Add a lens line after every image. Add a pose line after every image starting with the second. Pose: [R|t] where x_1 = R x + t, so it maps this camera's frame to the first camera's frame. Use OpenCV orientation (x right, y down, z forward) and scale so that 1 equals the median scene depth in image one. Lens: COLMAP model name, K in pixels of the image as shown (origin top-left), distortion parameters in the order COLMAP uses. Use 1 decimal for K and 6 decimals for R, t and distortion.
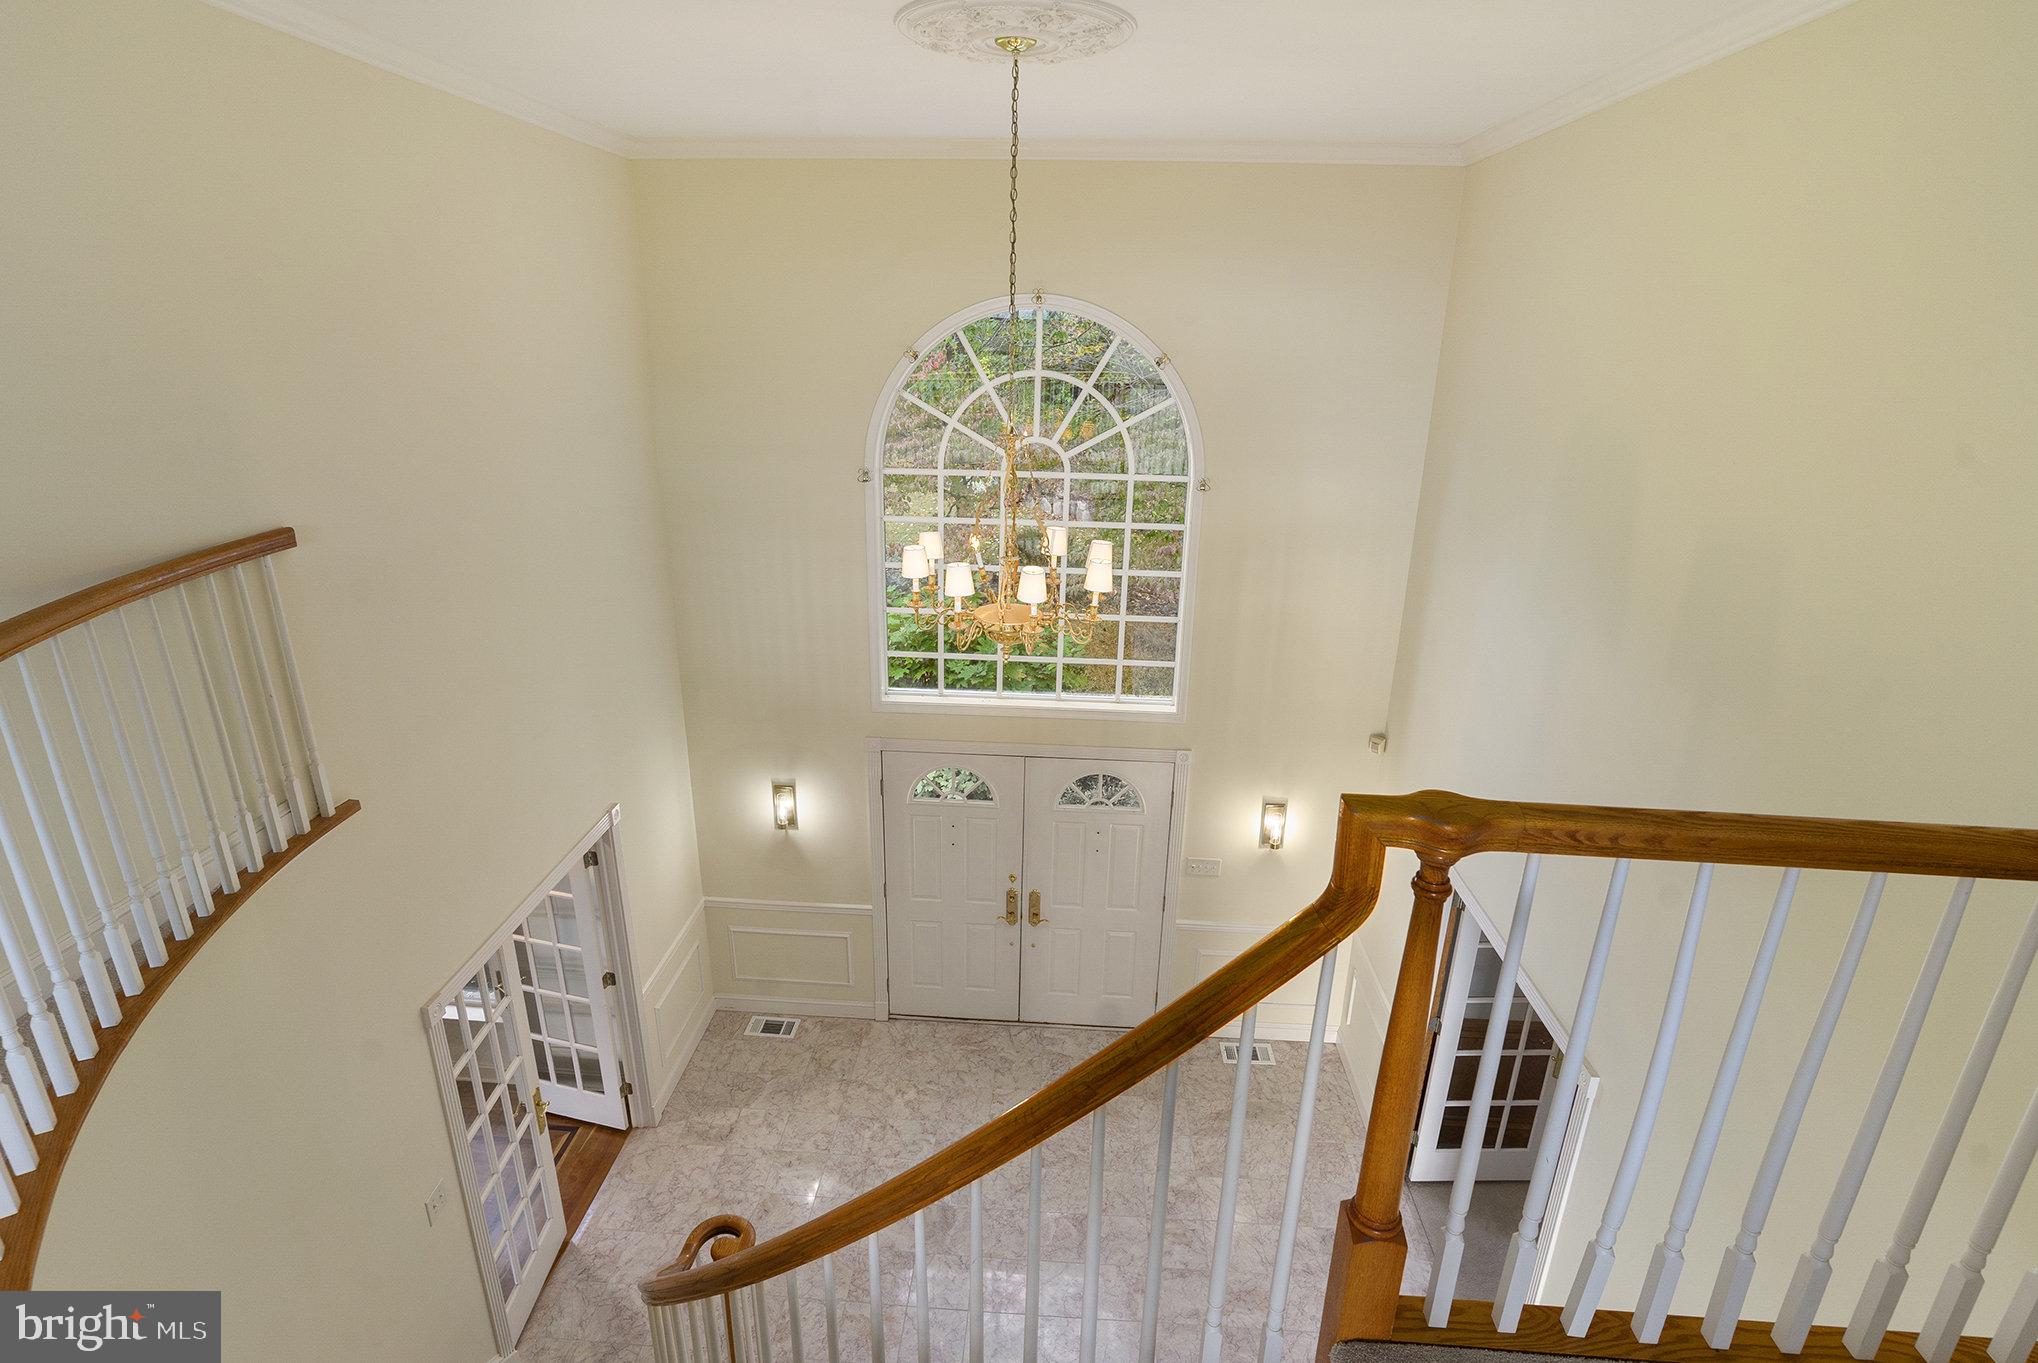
lens RADIAL K [[962.1, 0, 1019.0], [0, 962.1, 681.5], [0, 0, 1]] dist [-0.001083, 0.000096]
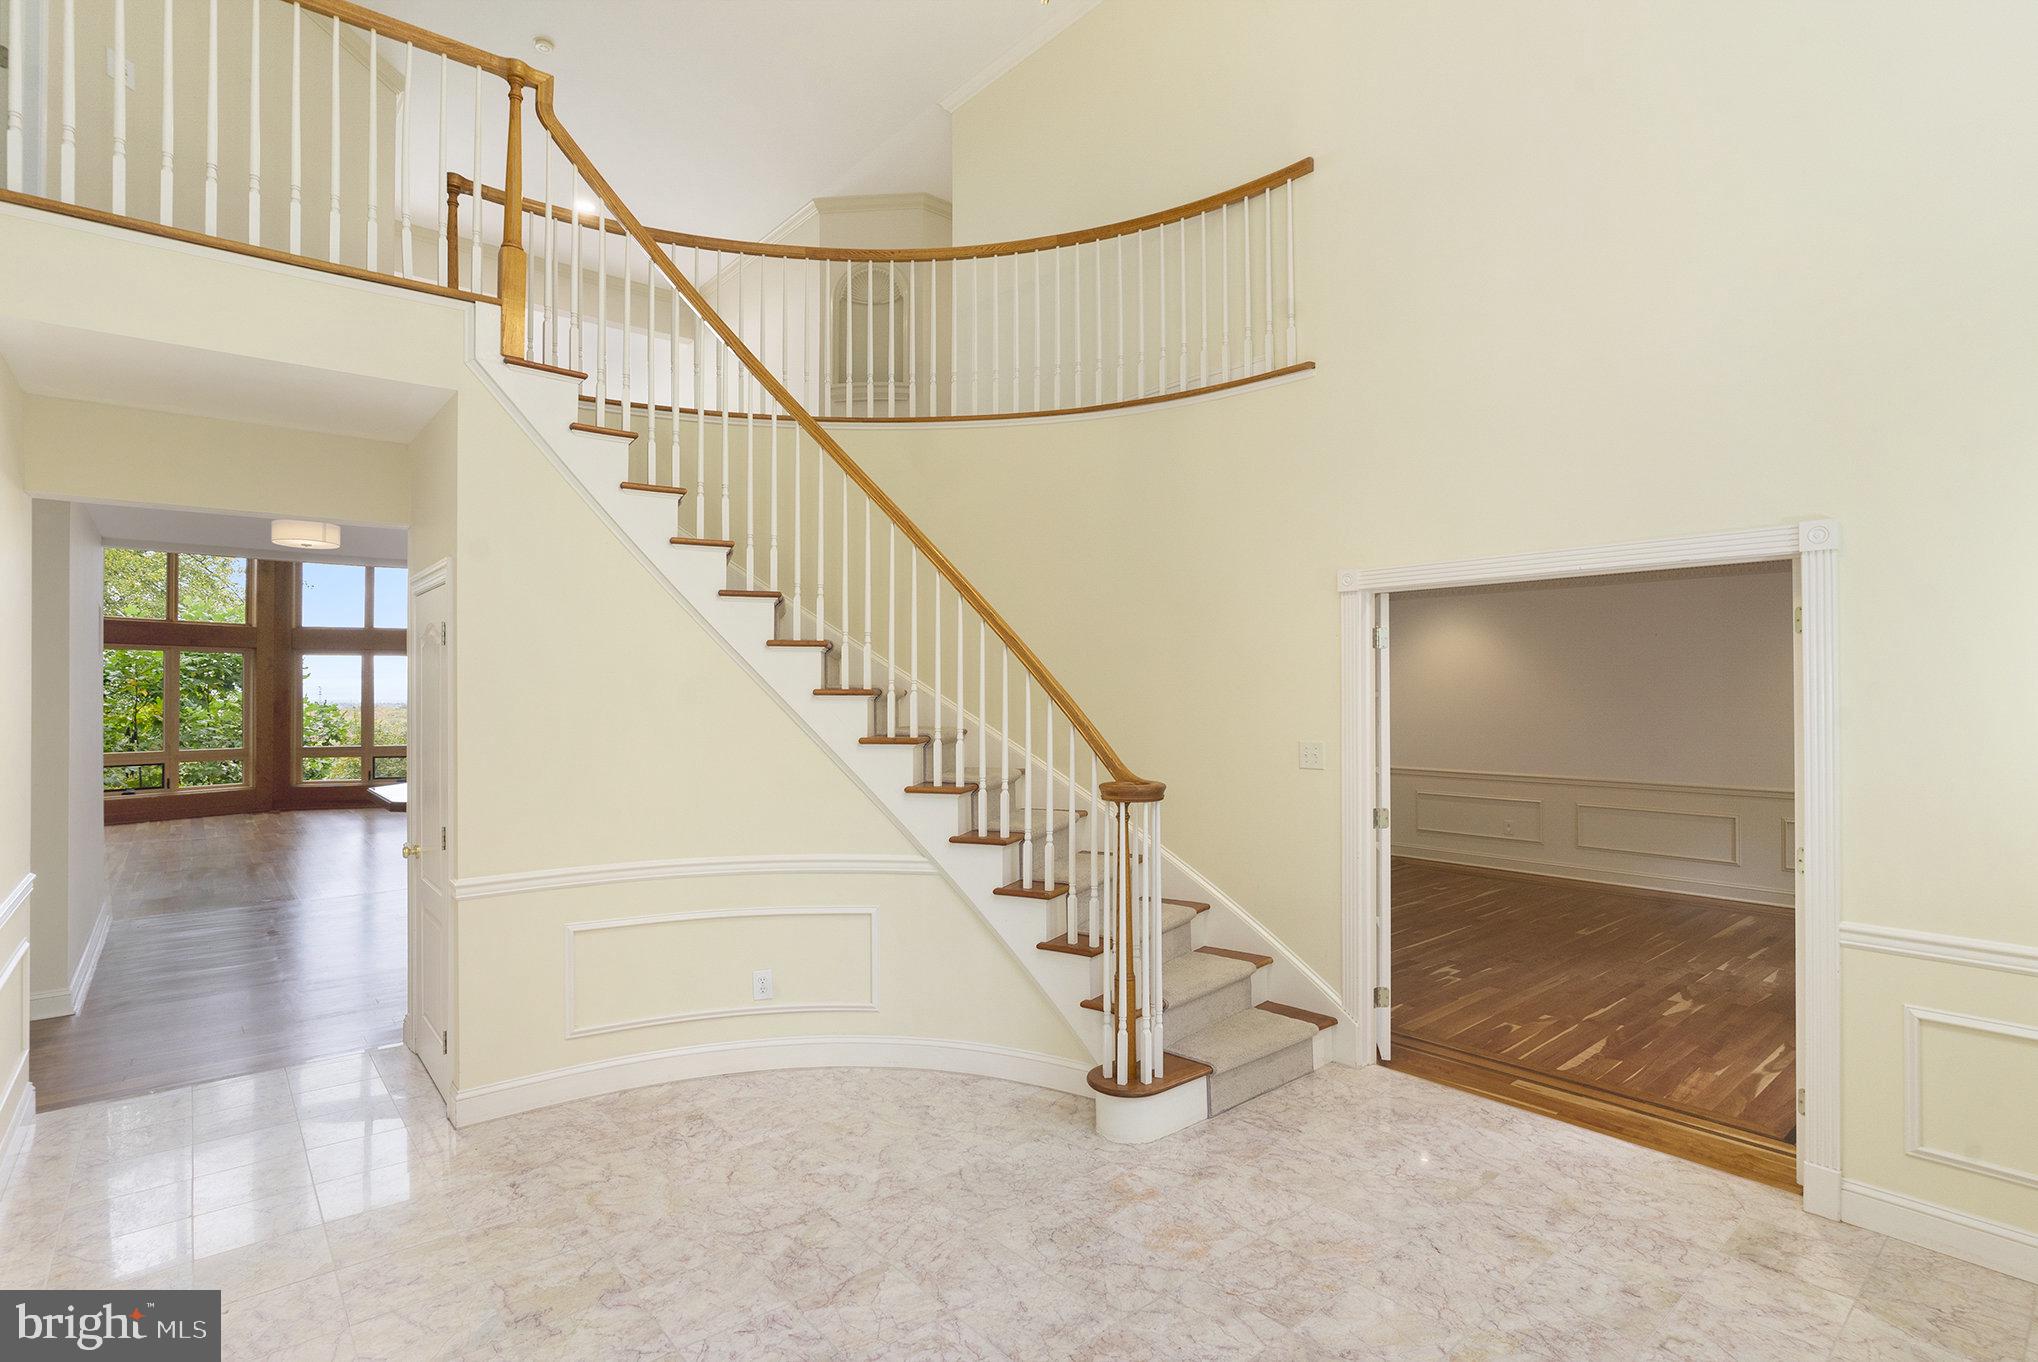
lens RADIAL K [[1000.0, 0, 1029.9], [0, 1000.0, 682.6], [0, 0, 1]] dist [-0.005615, -0.000077]
pose [[-0.702435, -0.018106, -0.711518, 0.280262], [-0.245893, 0.944297, 0.218725, 0.169145], [0.667923, 0.328597, -0.667759, 0.921331]]
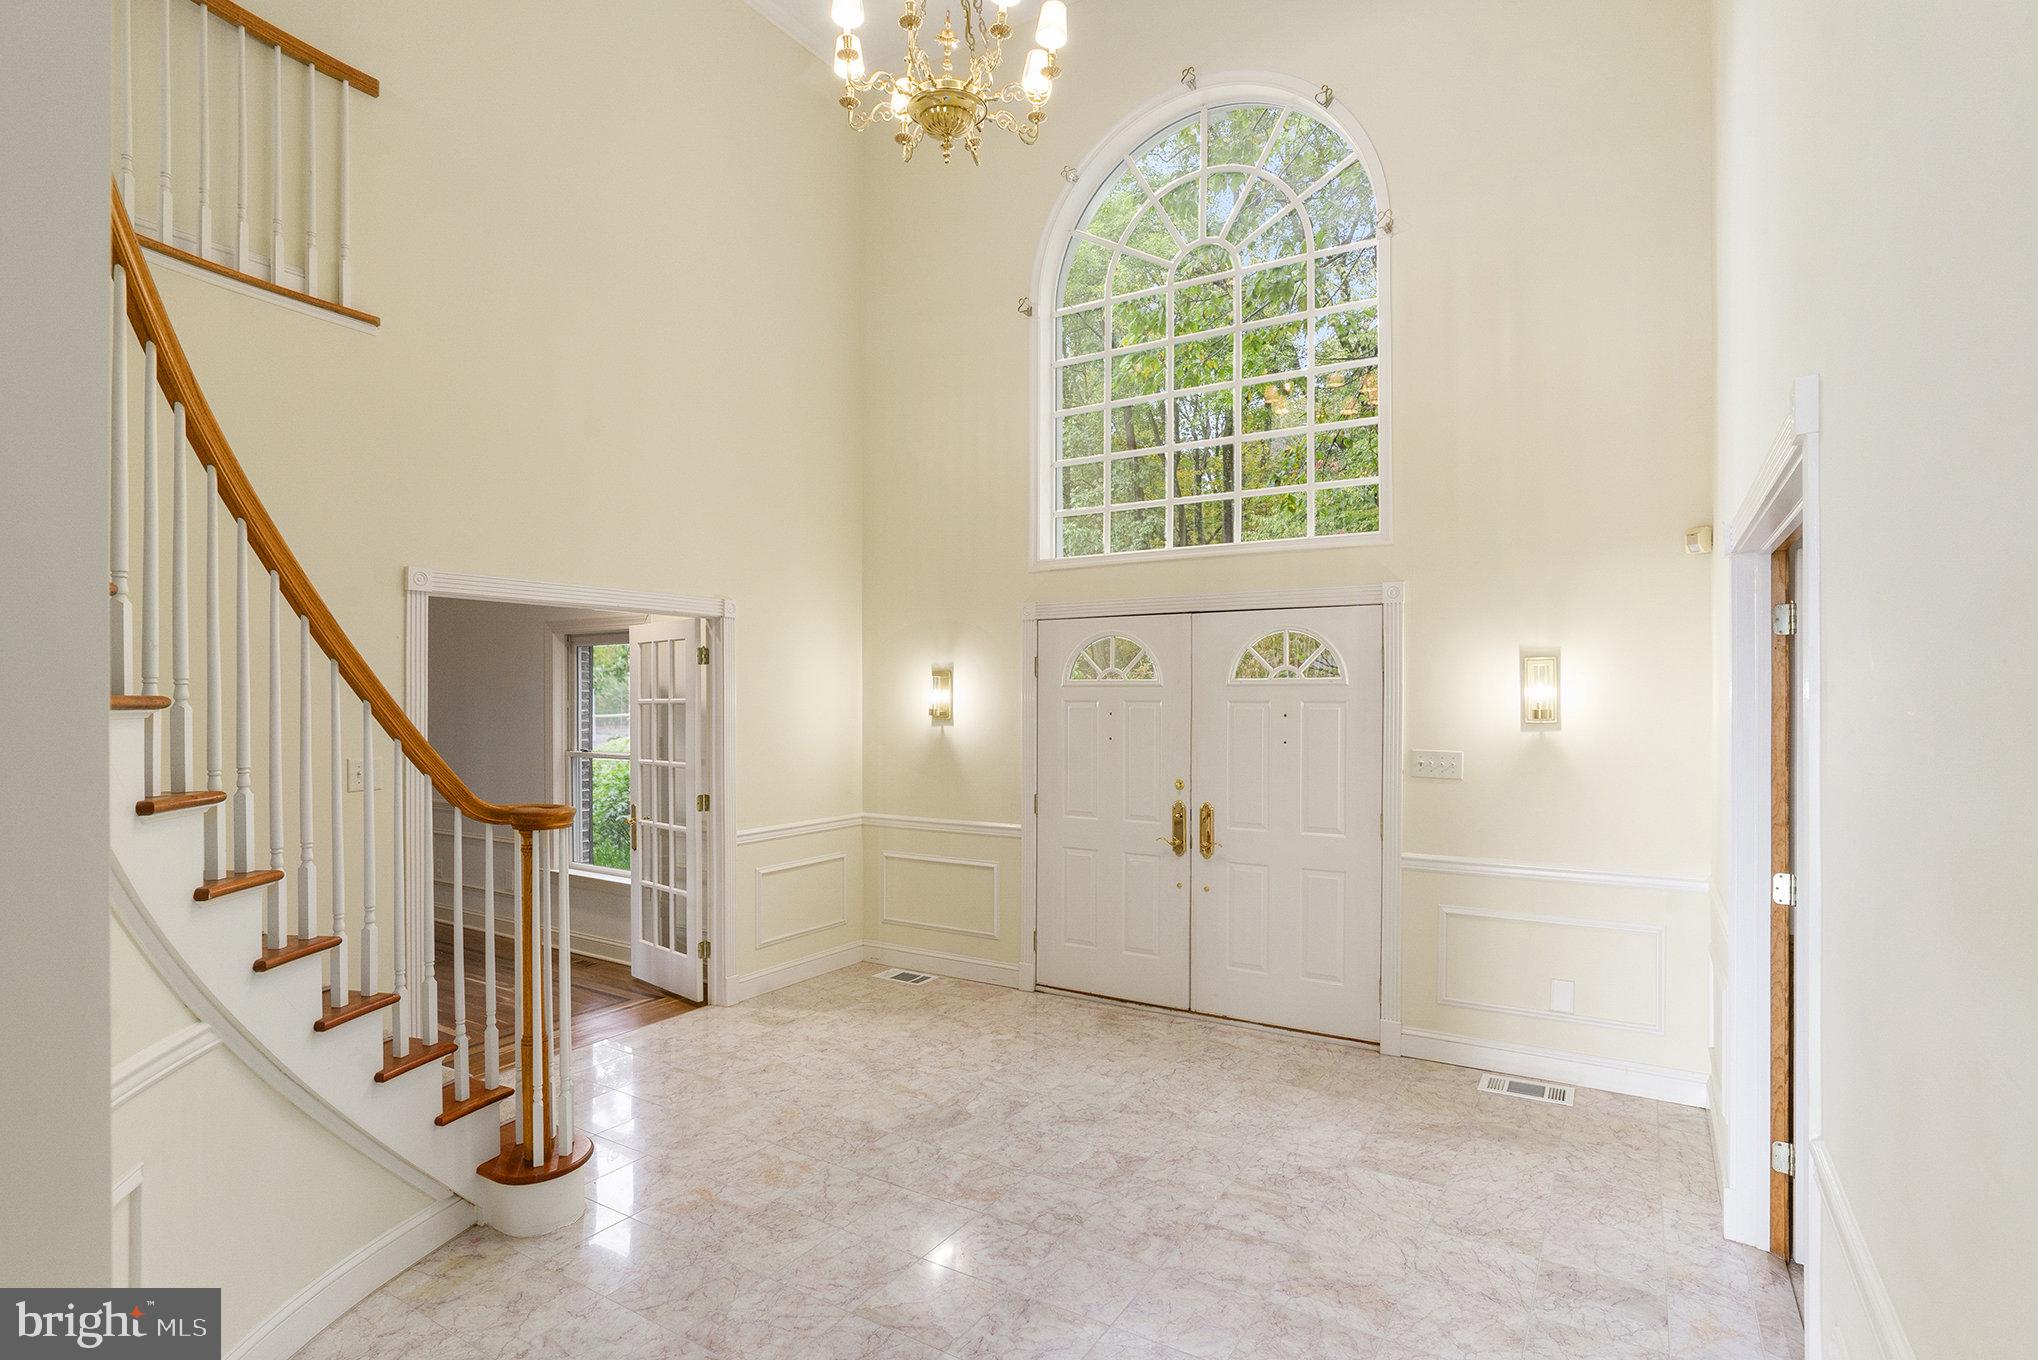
lens RADIAL K [[1000.0, 0, 1029.9], [0, 1000.0, 681.6], [0, 0, 1]] dist [-0.005615, -0.000077]
pose [[0.882724, -0.022563, -0.469349, 0.271469], [-0.138978, 0.941622, -0.306648, 0.397522], [0.448869, 0.335914, 0.828057, 0.262730]]
